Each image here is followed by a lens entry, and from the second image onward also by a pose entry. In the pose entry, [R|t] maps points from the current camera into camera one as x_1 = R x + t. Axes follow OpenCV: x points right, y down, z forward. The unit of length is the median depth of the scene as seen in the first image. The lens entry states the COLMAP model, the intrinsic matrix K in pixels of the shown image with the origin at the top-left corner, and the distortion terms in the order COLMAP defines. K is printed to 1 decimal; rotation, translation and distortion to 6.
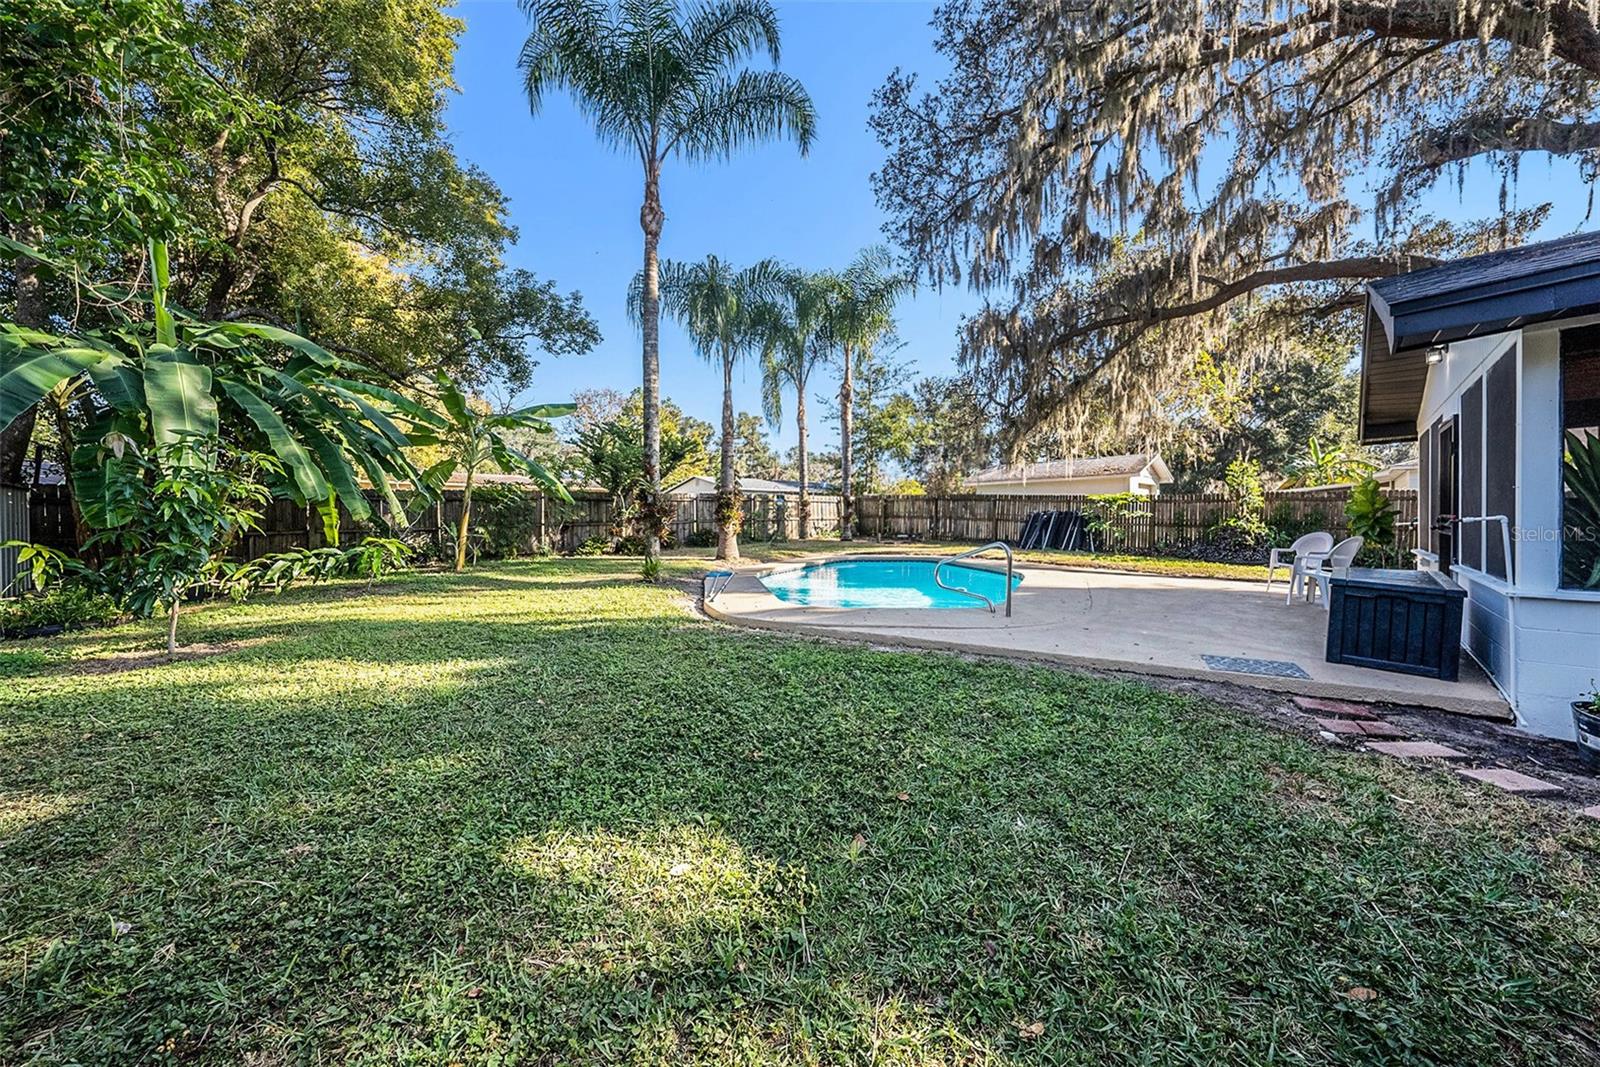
lens RADIAL K [[577.4, 0, 800.0], [0, 577.4, 533.5], [0, 0, 1]] dist [-0.000861, -0.000008]
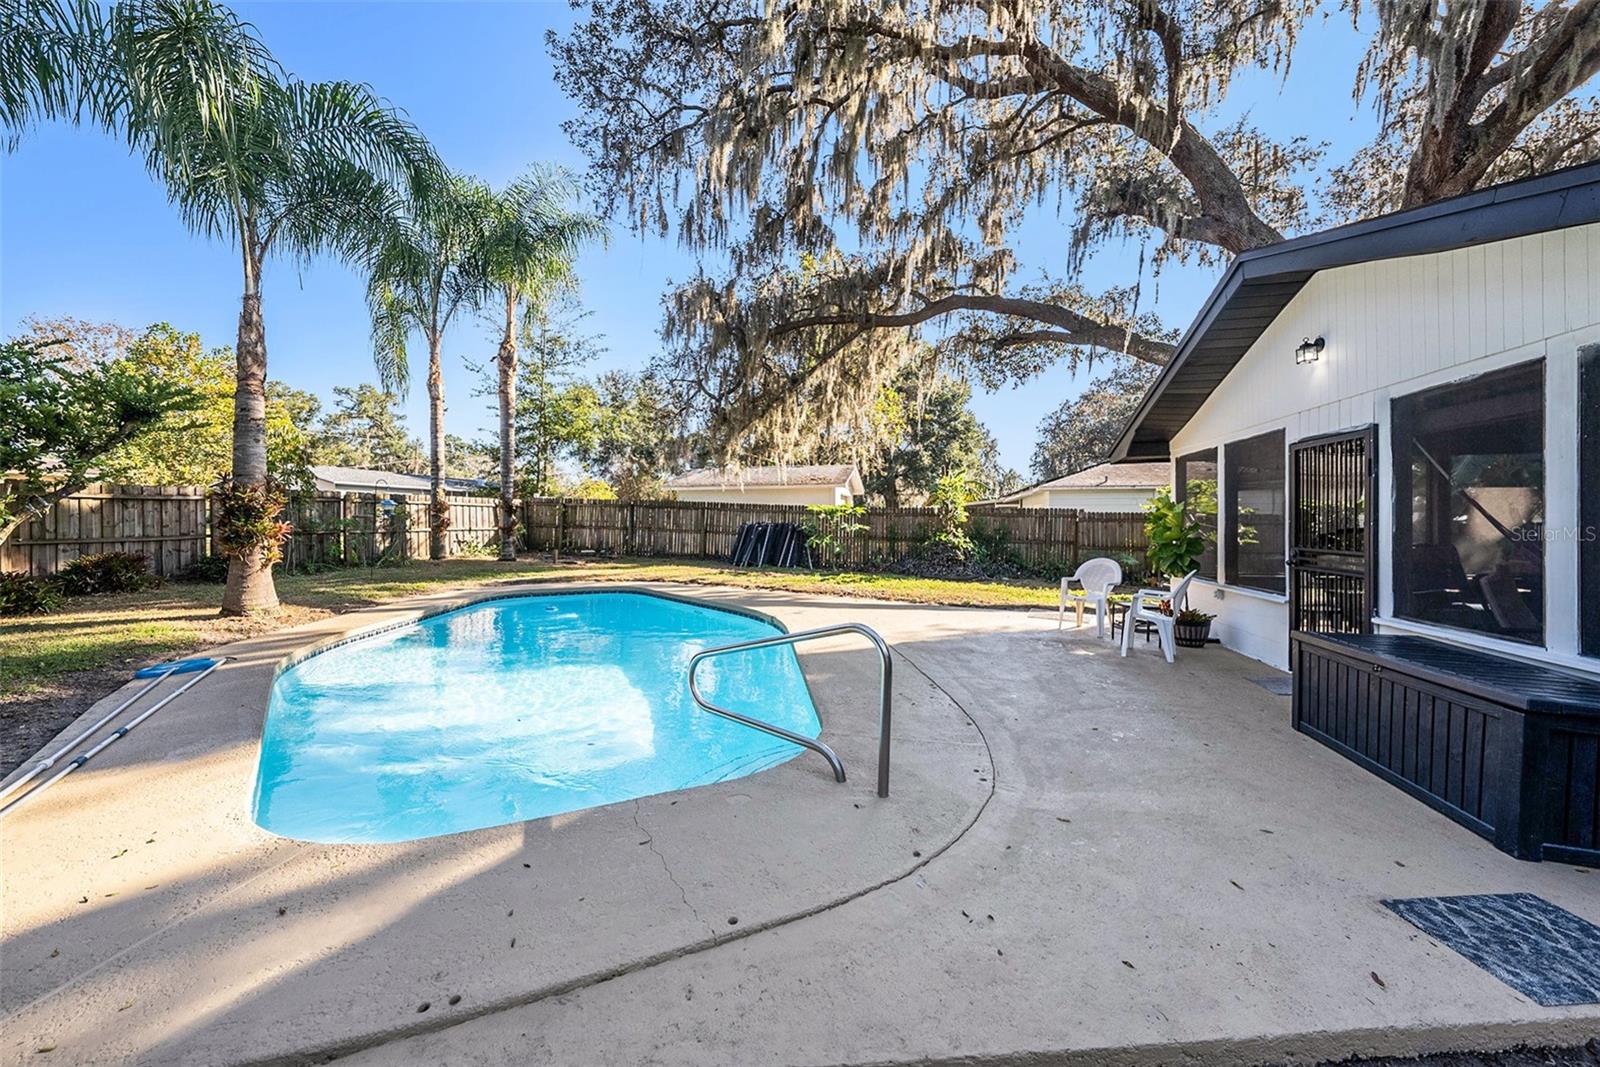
lens RADIAL K [[556.6, 0, 804.4], [0, 556.6, 525.1], [0, 0, 1]] dist [-0.030339, 0.006965]
pose [[0.847159, 0.004060, 0.531324, 0.032496], [0.006532, 0.999816, -0.018055, -0.018876], [-0.531300, 0.018766, 0.846976, 0.244819]]
